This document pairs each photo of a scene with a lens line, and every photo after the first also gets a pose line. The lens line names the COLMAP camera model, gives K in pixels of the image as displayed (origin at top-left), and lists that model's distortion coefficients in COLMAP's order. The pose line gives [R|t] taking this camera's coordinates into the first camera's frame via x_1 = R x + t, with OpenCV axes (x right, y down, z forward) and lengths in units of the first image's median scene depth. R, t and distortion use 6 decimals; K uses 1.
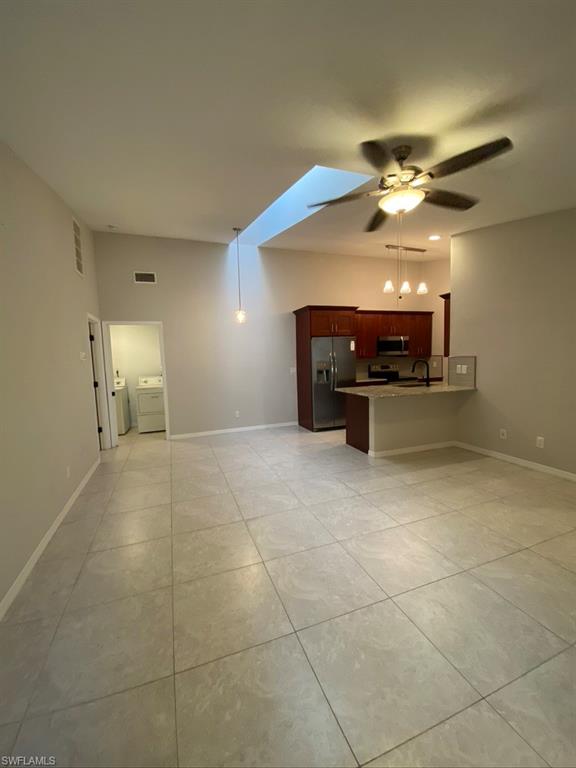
lens RADIAL K [[309.9, 0, 280.9], [0, 309.9, 388.1], [0, 0, 1]] dist [0.024965, -0.023062]
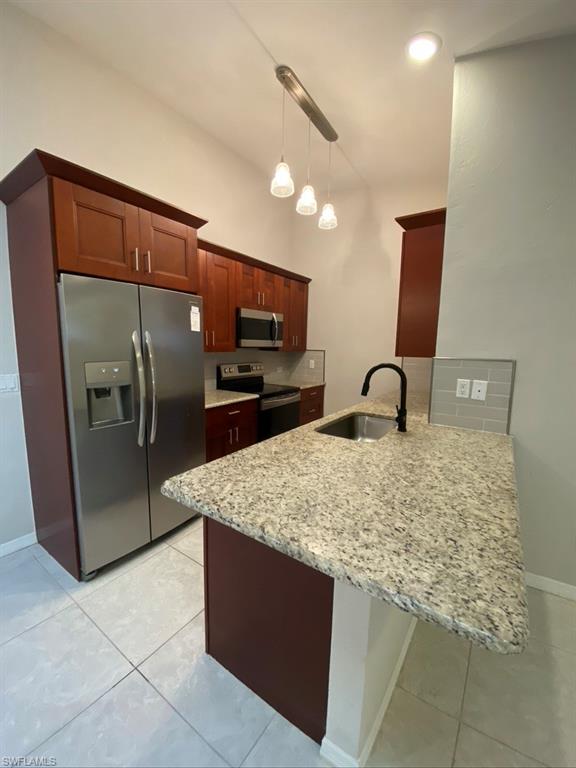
lens RADIAL K [[309.9, 0, 280.9], [0, 309.9, 388.1], [0, 0, 1]] dist [0.024965, -0.023062]
pose [[0.821638, -0.034111, 0.568988, 0.087688], [0.014274, 0.999126, 0.039285, -0.058569], [-0.569831, -0.024156, 0.821407, 0.567299]]
